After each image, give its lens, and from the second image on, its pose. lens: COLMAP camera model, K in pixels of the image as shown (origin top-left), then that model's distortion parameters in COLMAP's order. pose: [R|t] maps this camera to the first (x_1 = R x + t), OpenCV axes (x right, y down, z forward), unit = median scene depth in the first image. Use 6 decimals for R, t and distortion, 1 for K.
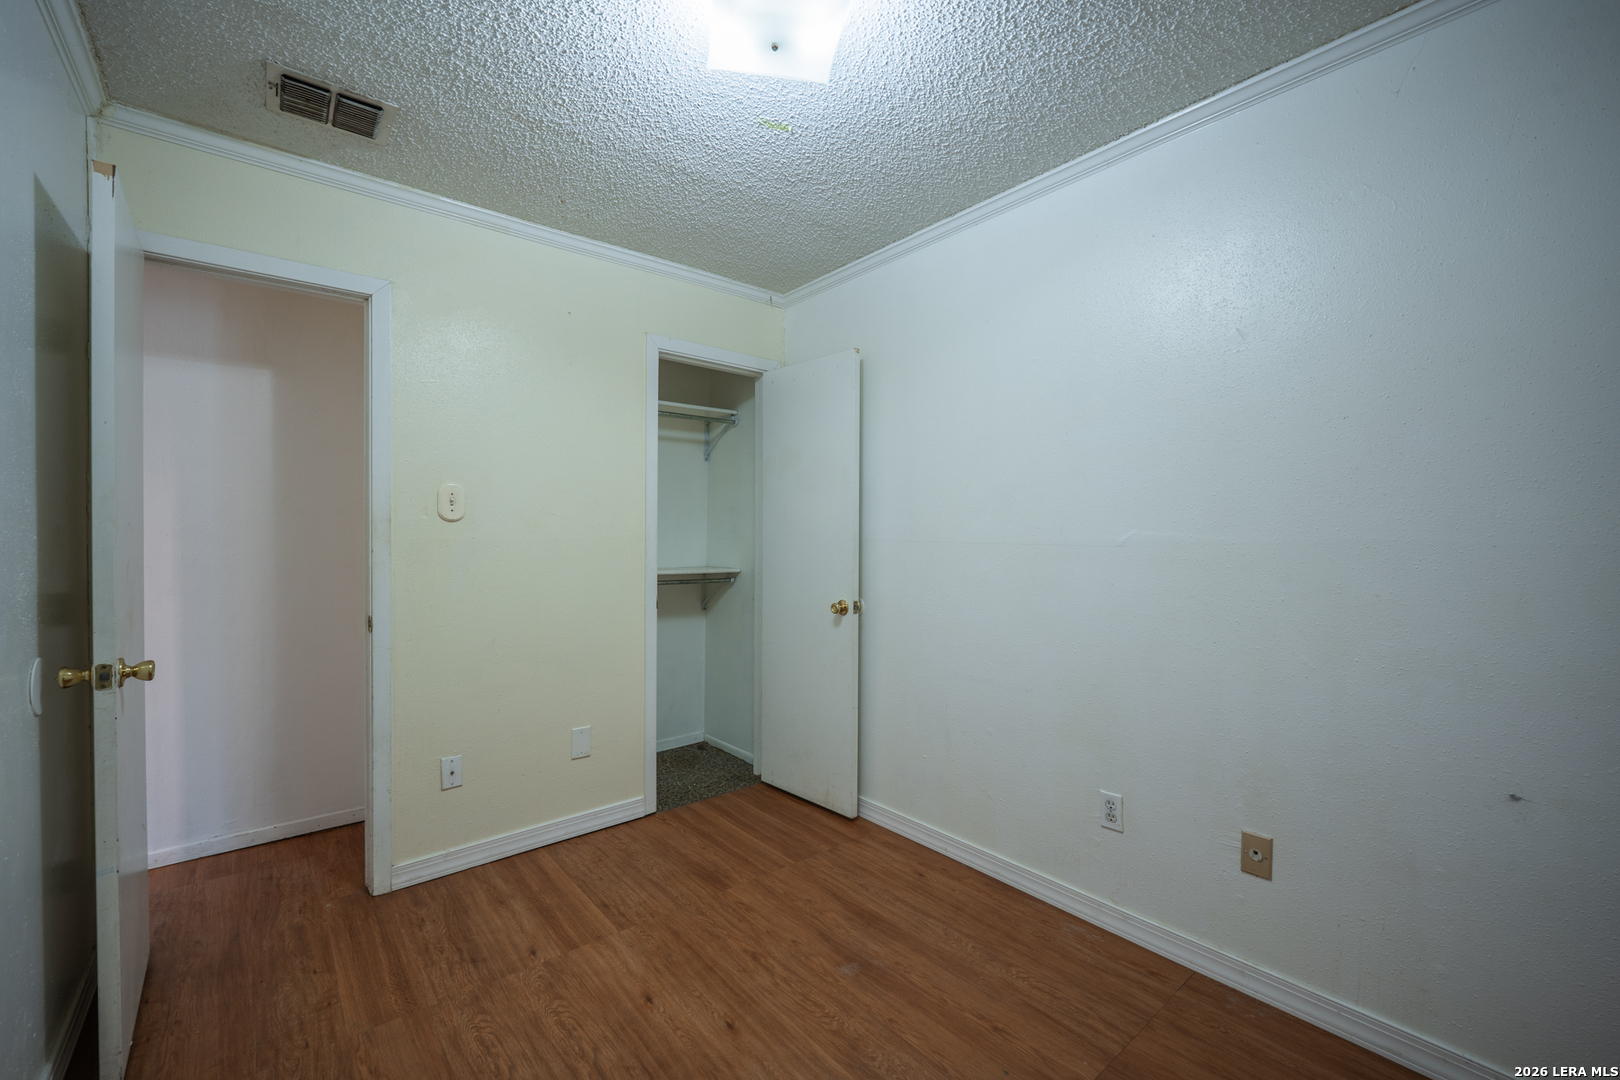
lens RADIAL K [[654.4, 0, 806.3], [0, 654.4, 548.3], [0, 0, 1]] dist [-0.001422, -0.000477]
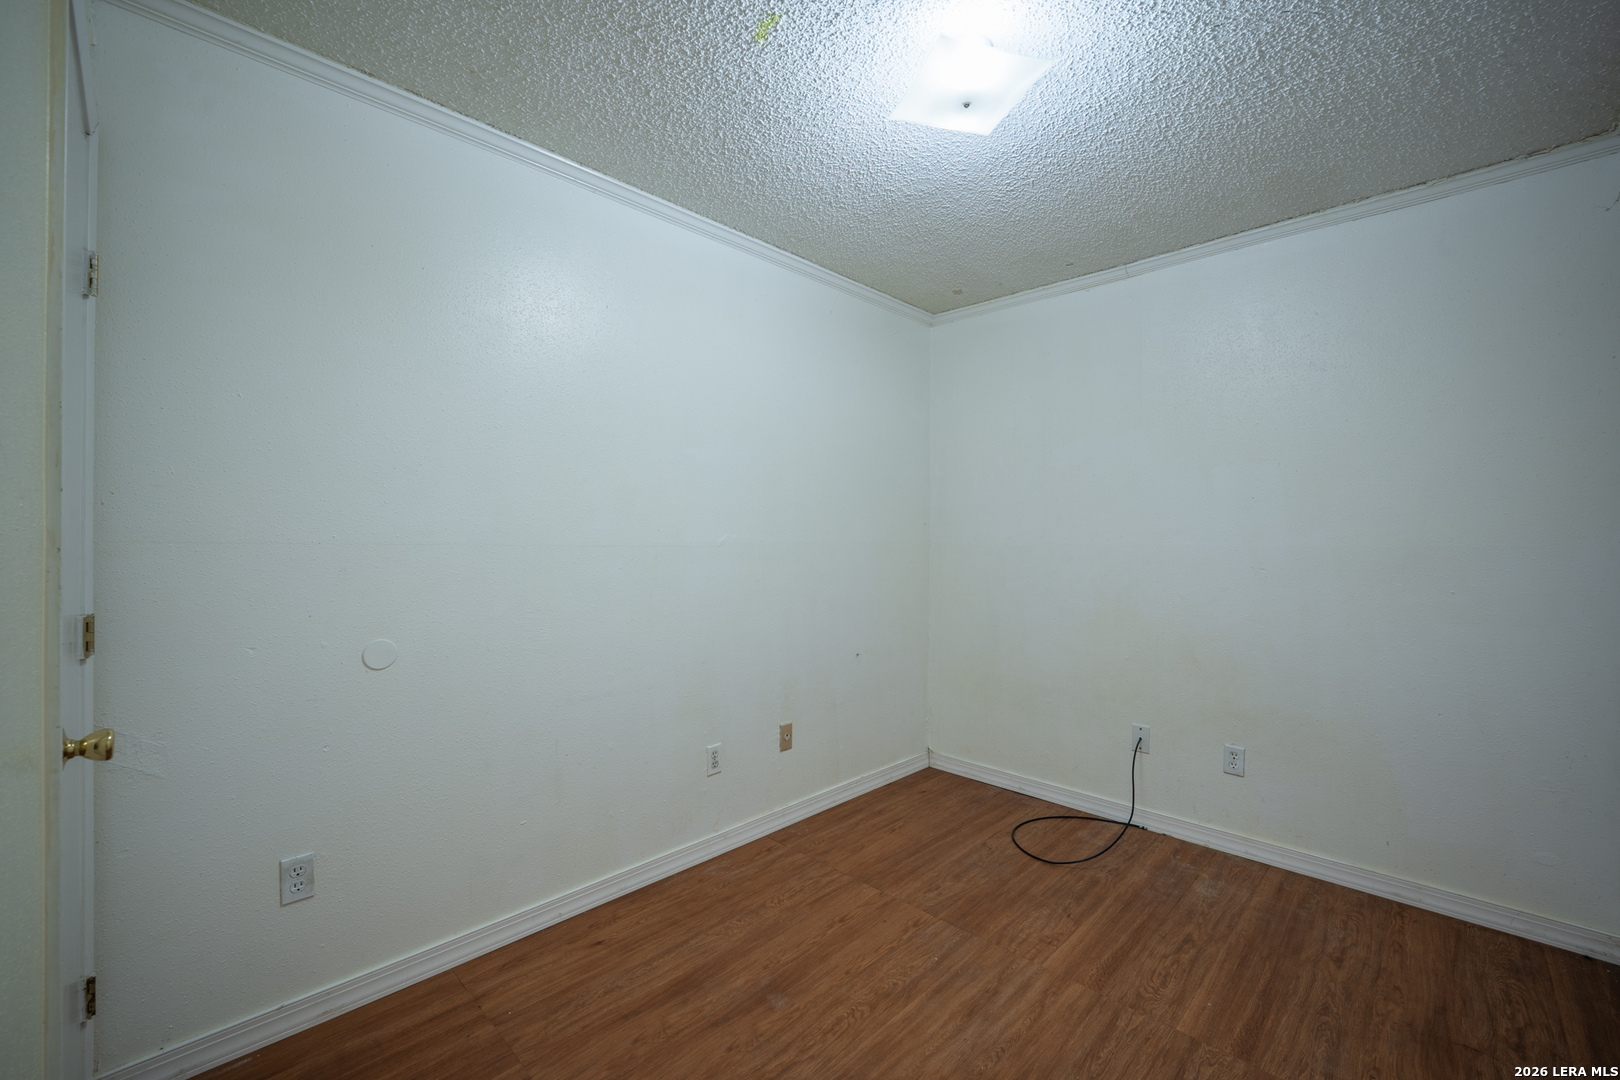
lens RADIAL K [[654.4, 0, 806.4], [0, 654.4, 533.4], [0, 0, 1]] dist [-0.001422, -0.000477]
pose [[-0.092228, 0.006974, 0.995713, -0.805687], [0.006248, 0.999960, -0.006425, -0.016683], [-0.995718, 0.005628, -0.092268, 0.961078]]
